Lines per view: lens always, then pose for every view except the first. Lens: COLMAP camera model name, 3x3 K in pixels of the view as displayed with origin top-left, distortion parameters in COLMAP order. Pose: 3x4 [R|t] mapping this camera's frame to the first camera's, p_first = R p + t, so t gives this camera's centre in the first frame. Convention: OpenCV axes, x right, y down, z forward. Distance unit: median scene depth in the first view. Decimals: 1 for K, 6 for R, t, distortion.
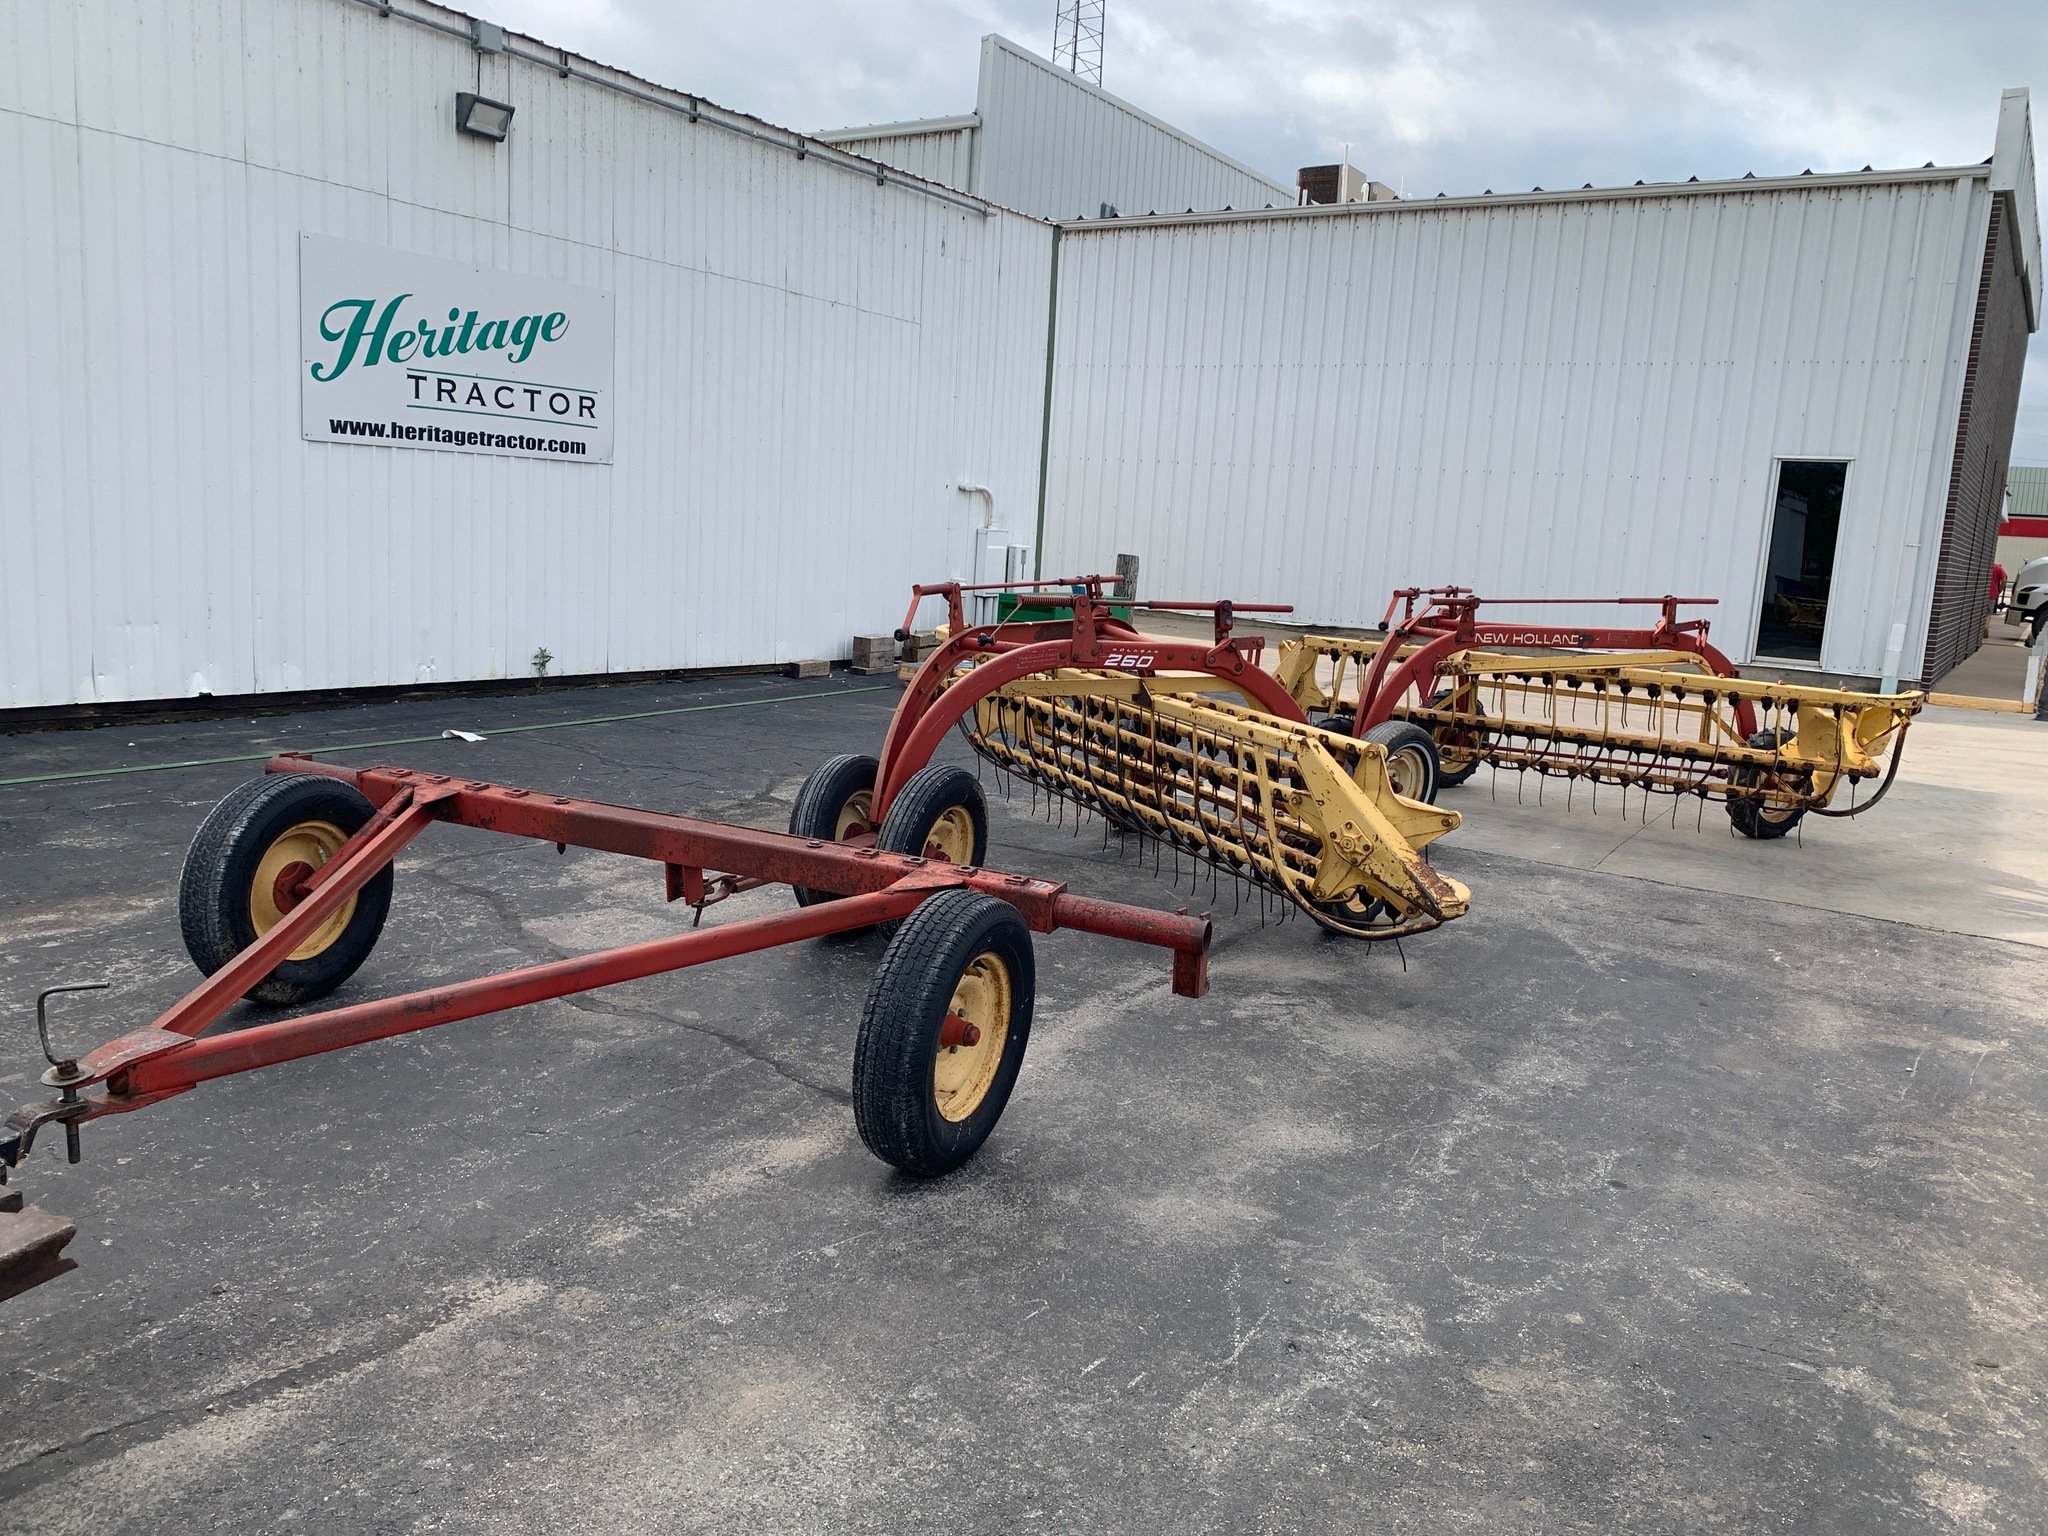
lens RADIAL K [[1563.5, 0, 1011.1], [0, 1563.5, 755.8], [0, 0, 1]] dist [0.029207, -0.038903]
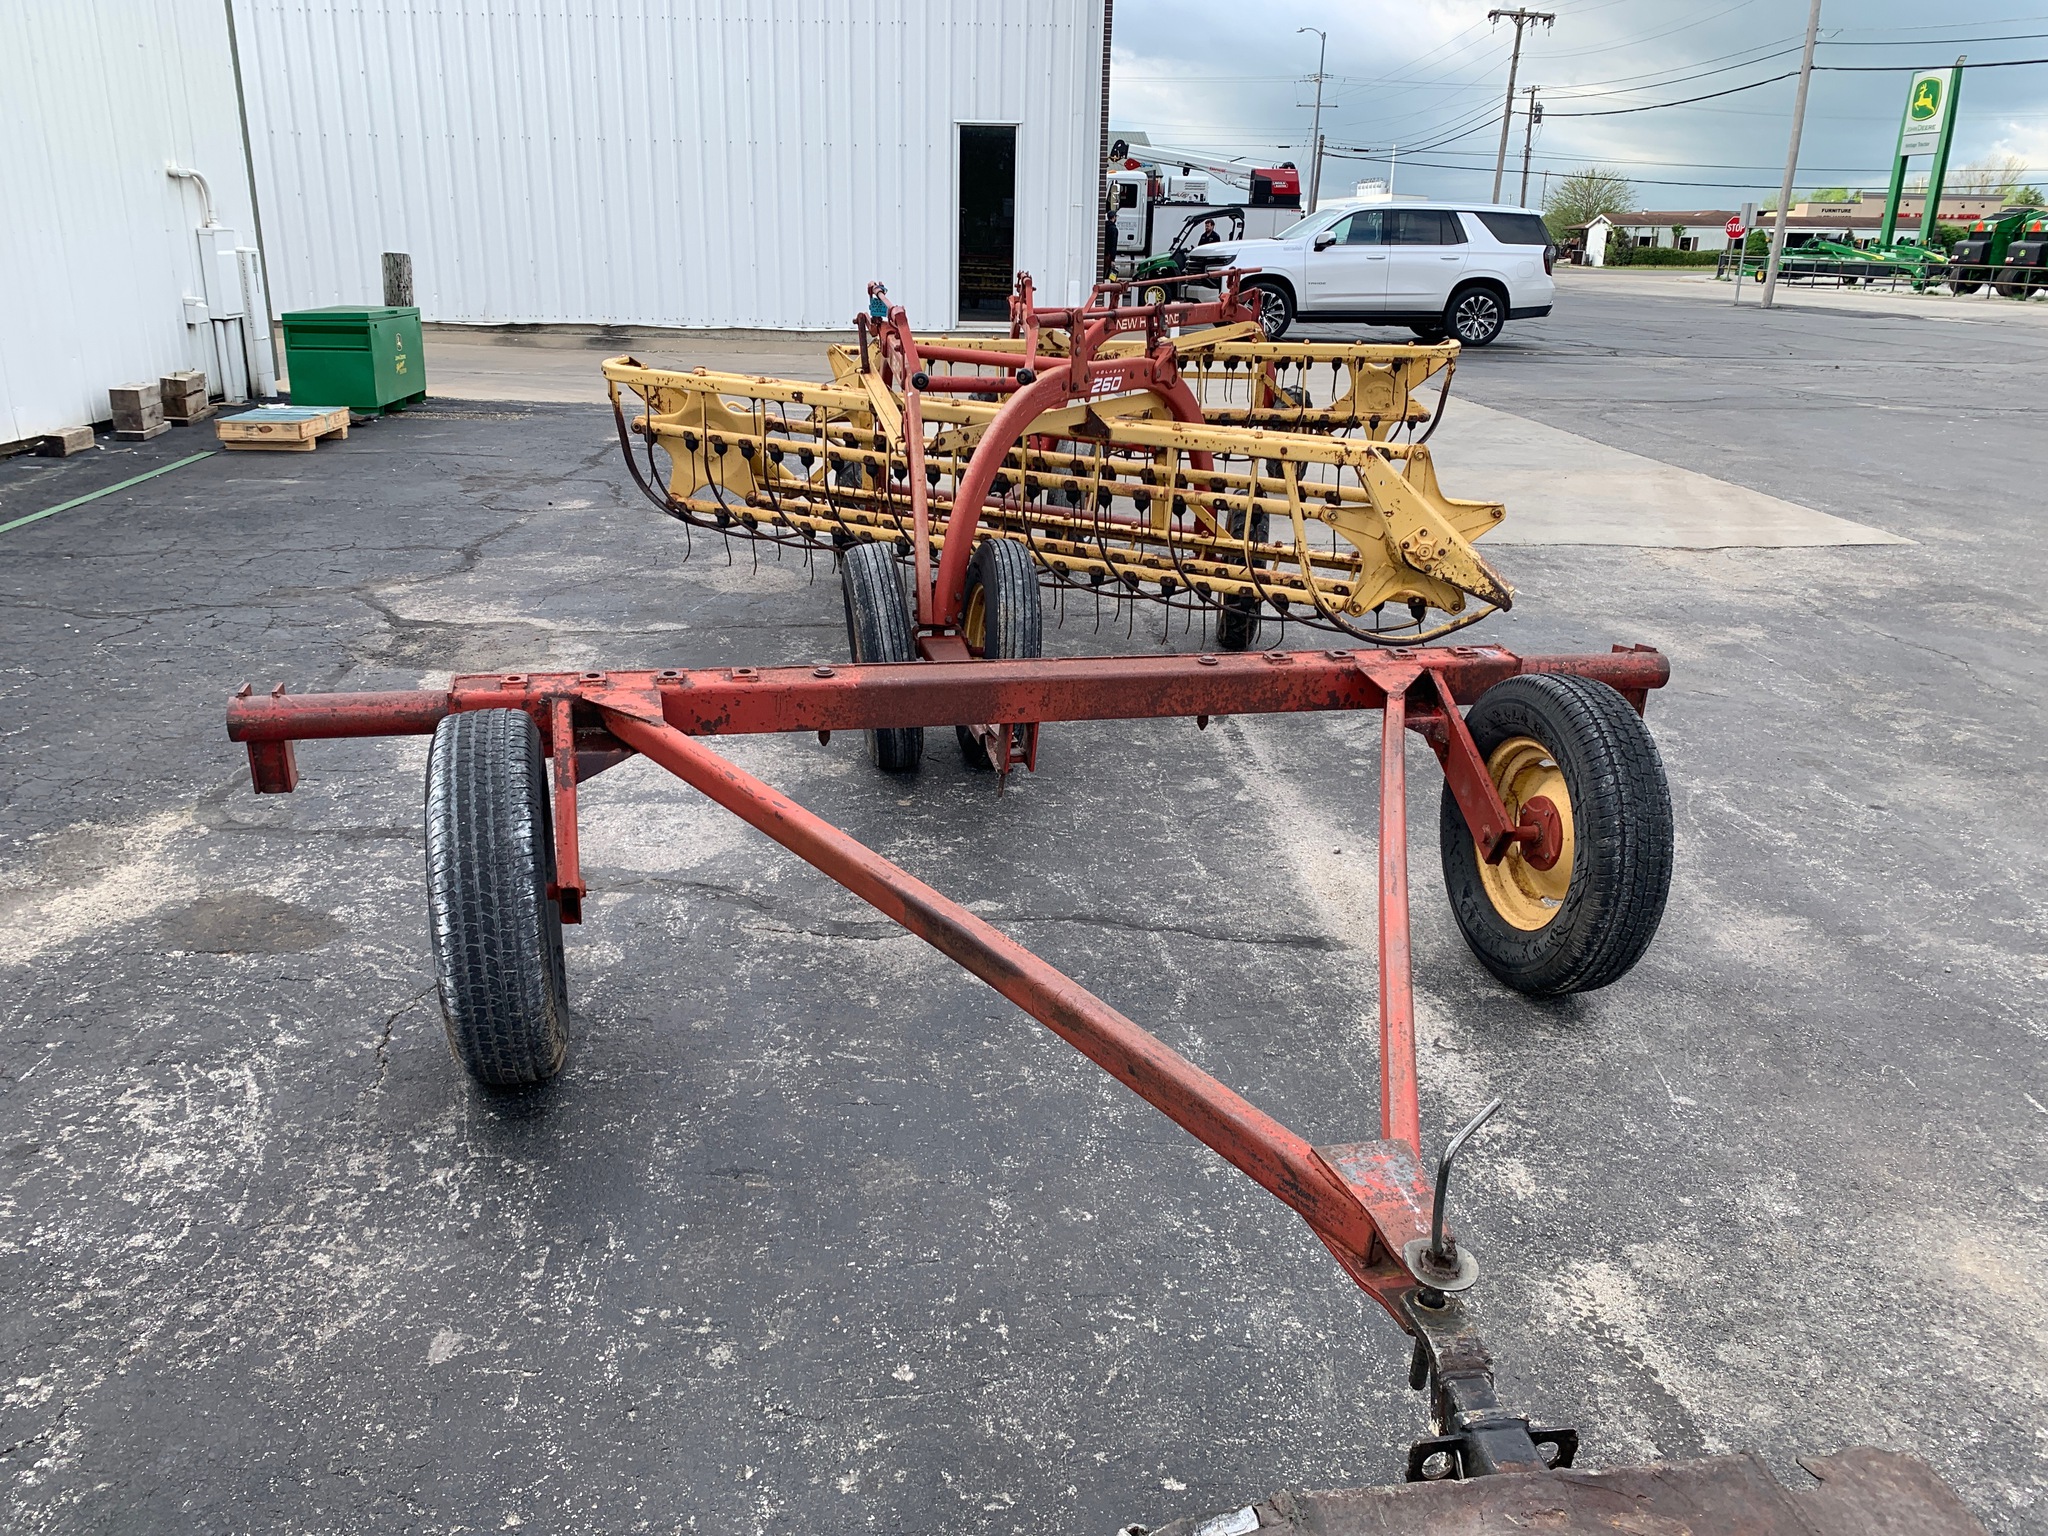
lens RADIAL K [[1563.5, 0, 1011.1], [0, 1563.5, 755.8], [0, 0, 1]] dist [0.029207, -0.038903]
pose [[0.801092, -0.233567, 0.551088, -0.571620], [0.121967, 0.965101, 0.231740, -0.080223], [-0.585983, -0.118431, 0.801622, 0.358703]]
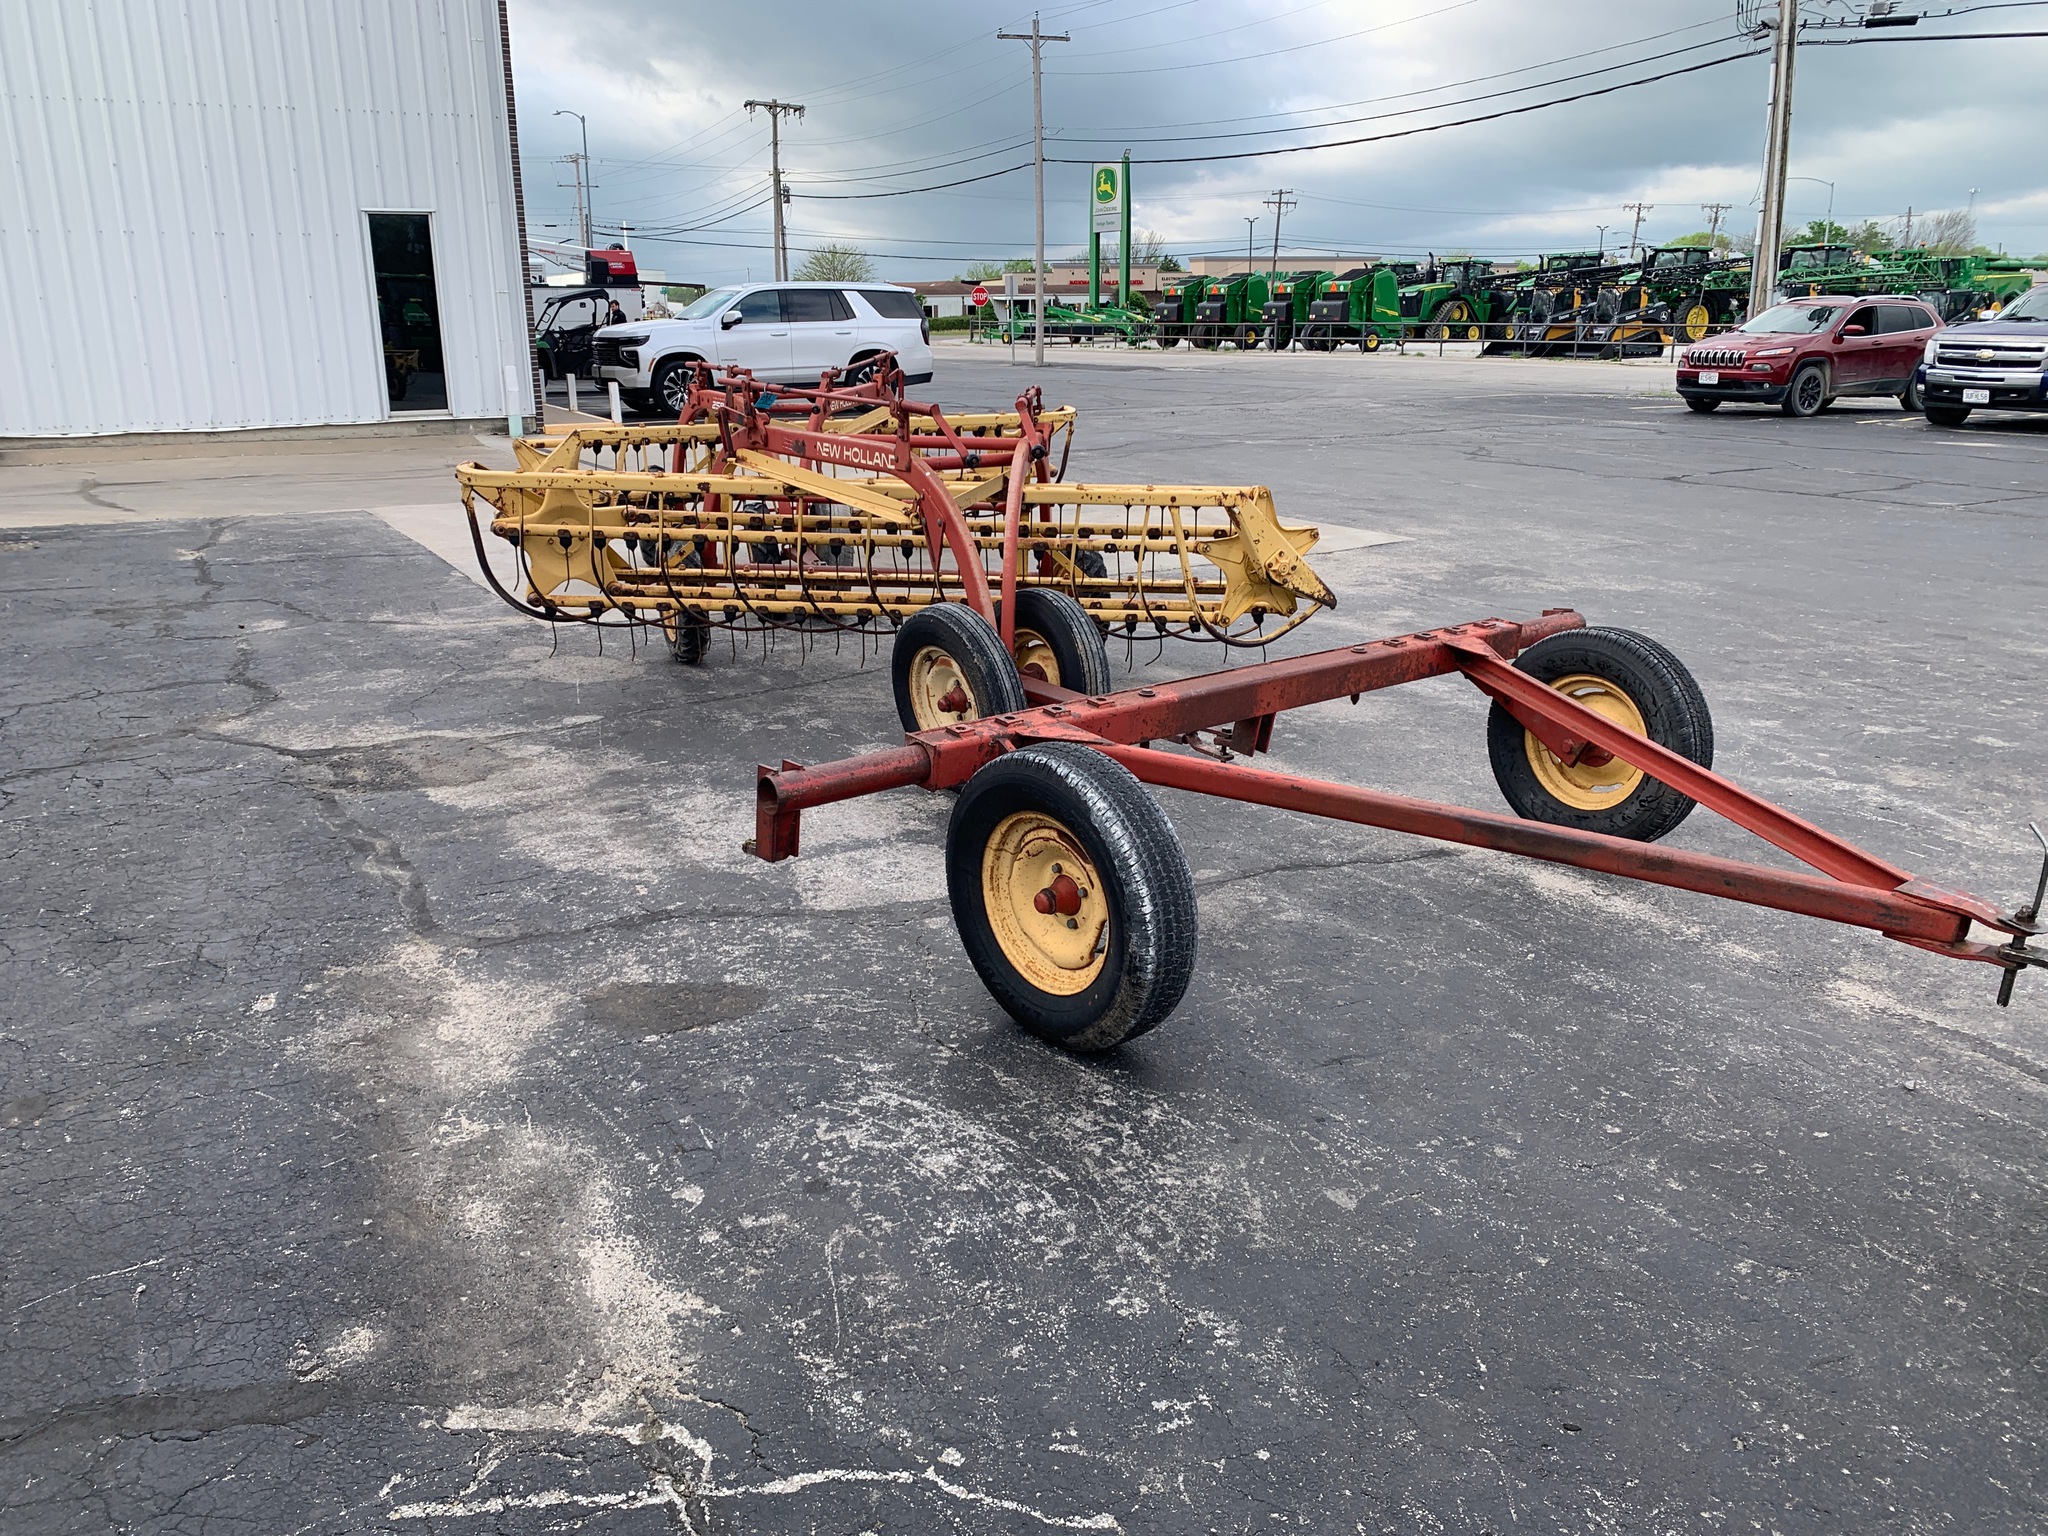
lens RADIAL K [[1549.3, 0, 1028.8], [0, 1549.3, 725.3], [0, 0, 1]] dist [0.071445, -0.118703]
pose [[0.453555, -0.292218, 0.841960, -0.971168], [0.172211, 0.955650, 0.238907, -0.157295], [-0.874432, 0.036638, 0.483763, 0.600097]]
